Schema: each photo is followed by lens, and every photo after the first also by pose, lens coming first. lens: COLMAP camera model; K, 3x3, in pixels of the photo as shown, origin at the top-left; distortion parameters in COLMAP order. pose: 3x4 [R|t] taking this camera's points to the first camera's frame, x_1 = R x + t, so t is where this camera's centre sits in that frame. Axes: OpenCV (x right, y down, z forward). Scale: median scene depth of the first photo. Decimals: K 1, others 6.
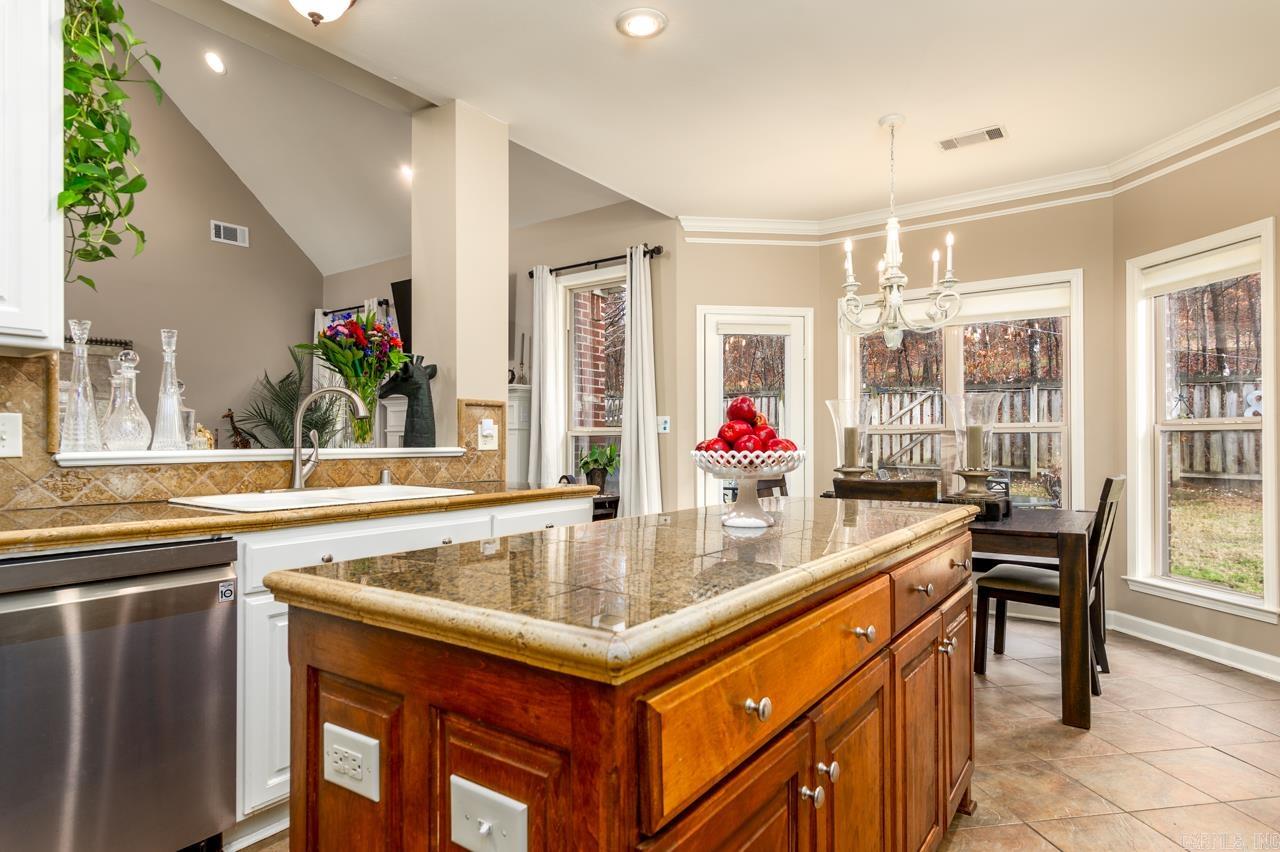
lens RADIAL K [[707.9, 0, 636.7], [0, 707.9, 434.5], [0, 0, 1]] dist [0.014027, -0.002274]
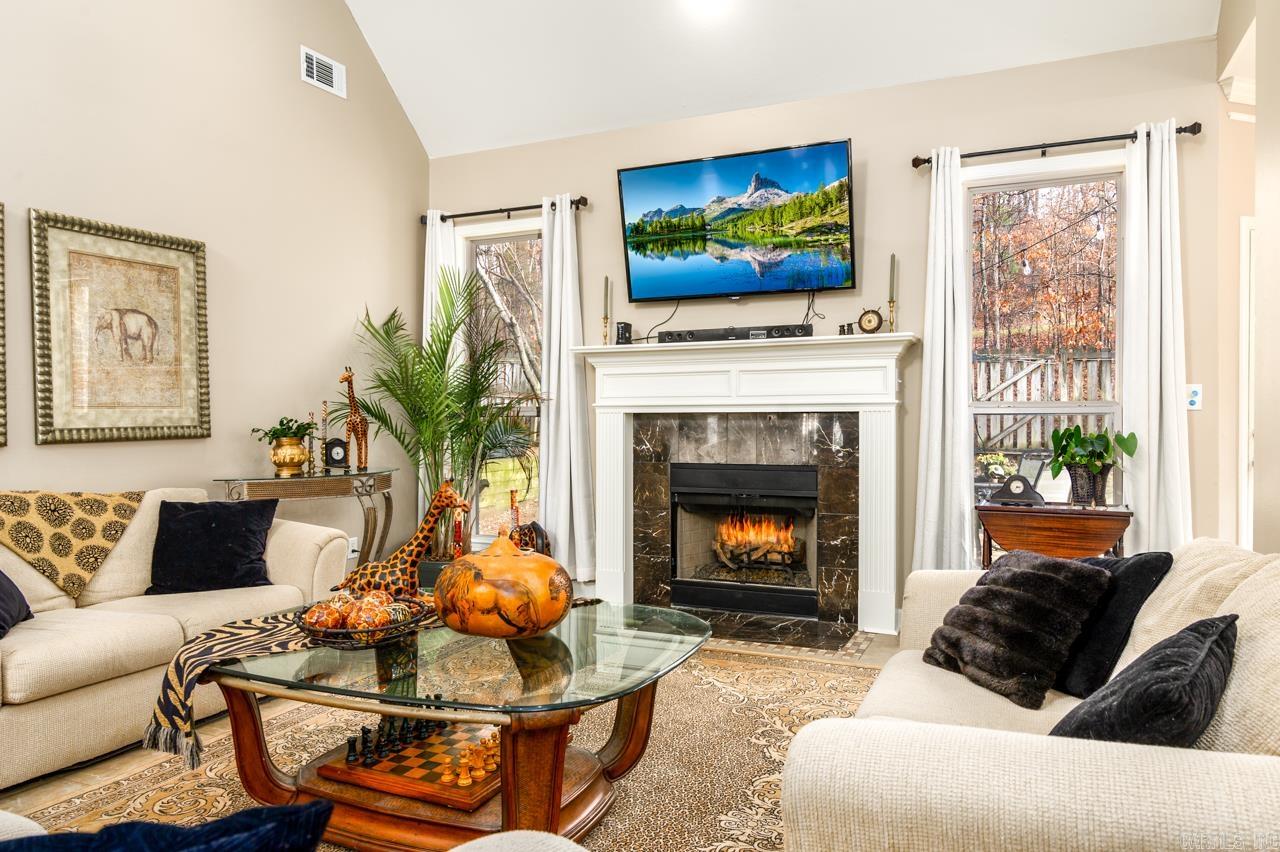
lens RADIAL K [[870.5, 0, 640.0], [0, 870.5, 426.0], [0, 0, 1]] dist [0.007617, 0.002389]
pose [[0.979846, 0.000673, 0.199753, -1.141080], [-0.003759, 0.999879, 0.015070, 0.004676], [-0.199719, -0.015517, 0.979730, 0.563892]]
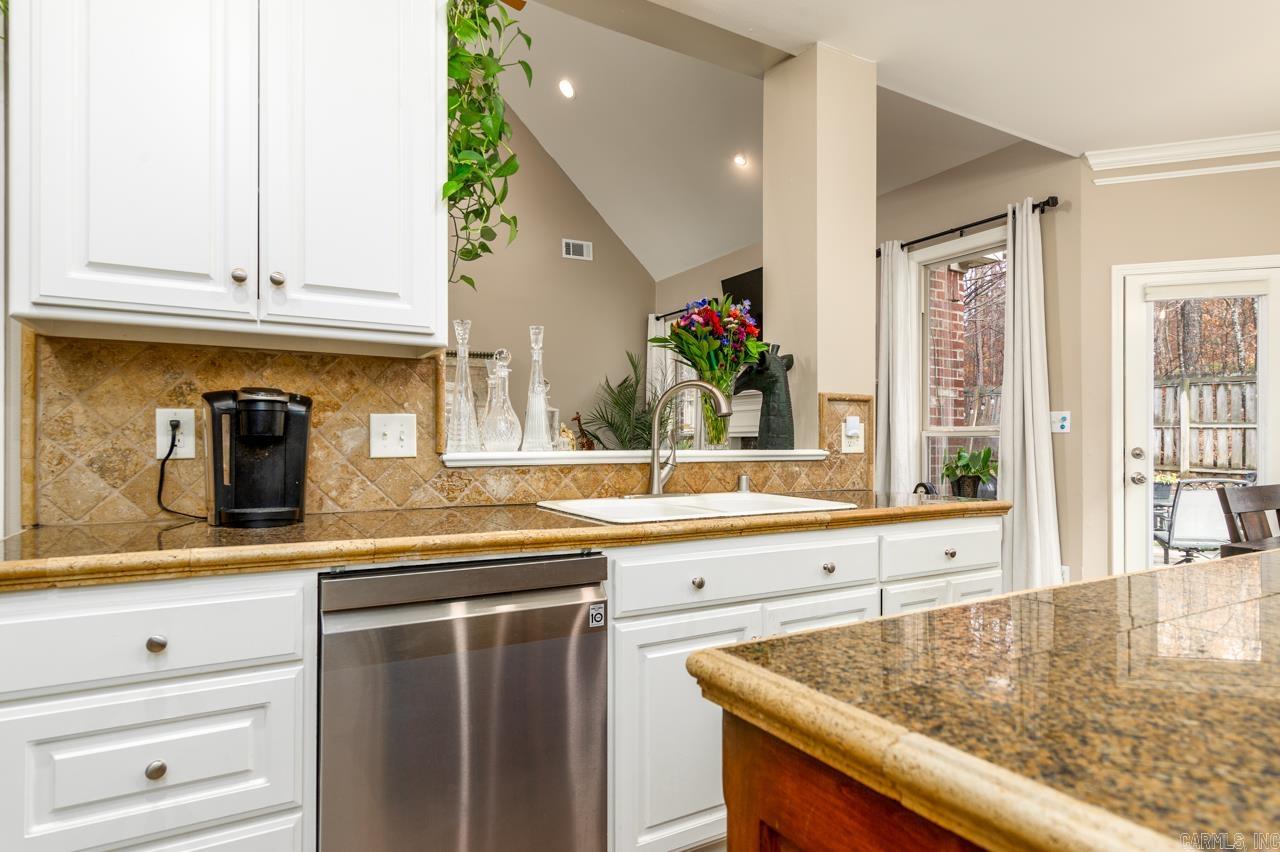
lens RADIAL K [[707.9, 0, 636.7], [0, 707.9, 434.5], [0, 0, 1]] dist [0.014027, -0.002274]
pose [[0.909854, -0.003249, -0.414915, -0.115262], [0.002174, 0.999993, -0.003062, 0.002311], [0.414922, 0.001884, 0.909855, 0.155804]]
